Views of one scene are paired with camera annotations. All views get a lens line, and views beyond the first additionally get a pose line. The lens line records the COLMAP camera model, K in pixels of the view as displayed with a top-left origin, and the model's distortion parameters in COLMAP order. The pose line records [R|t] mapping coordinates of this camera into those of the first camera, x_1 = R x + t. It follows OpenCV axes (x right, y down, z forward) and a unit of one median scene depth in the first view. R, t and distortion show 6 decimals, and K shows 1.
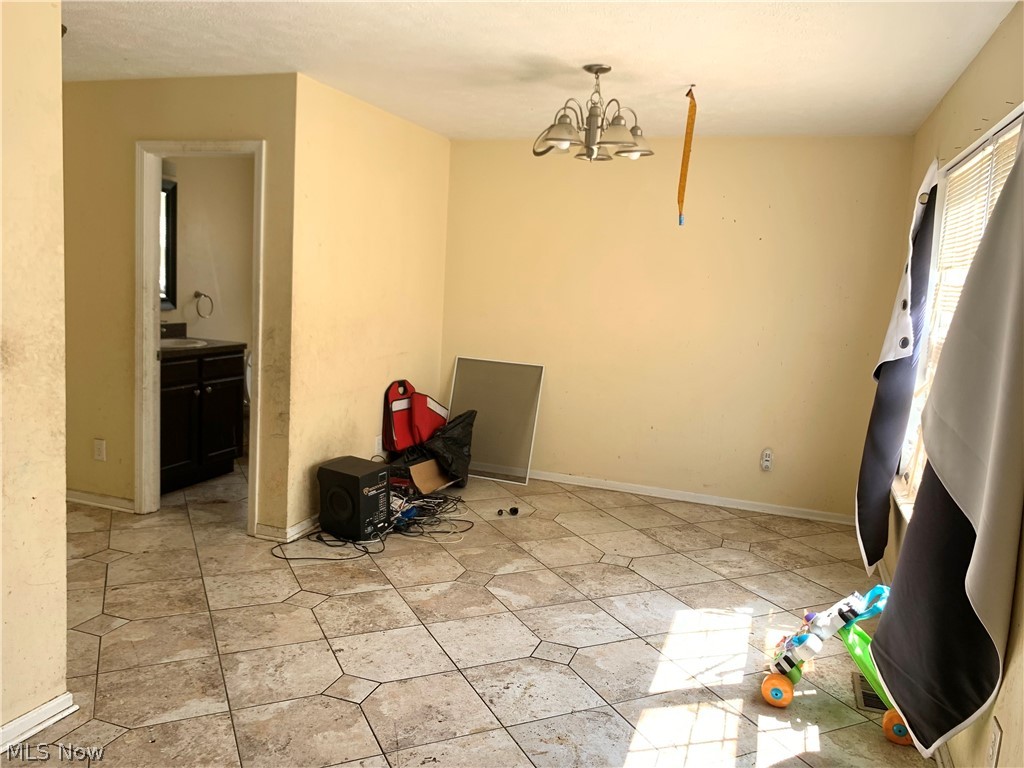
lens RADIAL K [[787.9, 0, 509.2], [0, 787.9, 383.1], [0, 0, 1]] dist [0.000245, -0.001942]
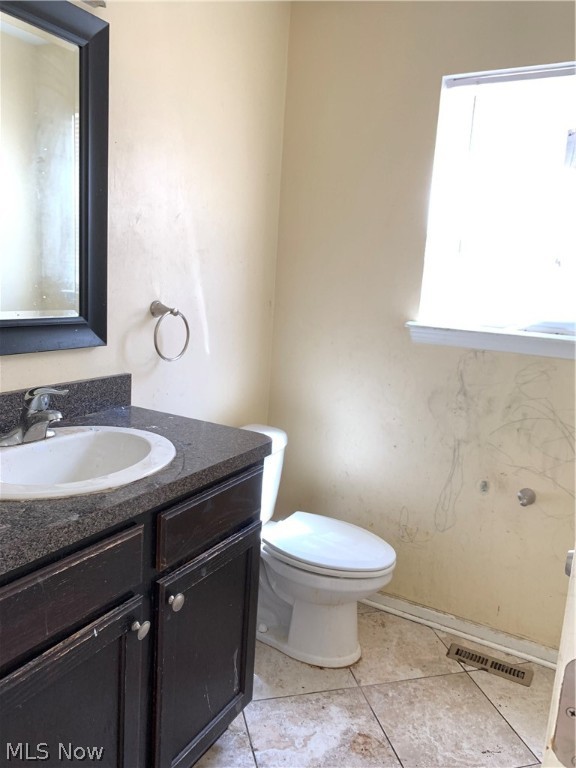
lens RADIAL K [[590.9, 0, 289.6], [0, 590.9, 383.3], [0, 0, 1]] dist [0.000245, -0.001942]
pose [[0.983909, 0.034229, -0.175363, -0.270280], [-0.028822, 0.999030, 0.033291, -0.086124], [0.176333, -0.027701, 0.983941, 0.704862]]
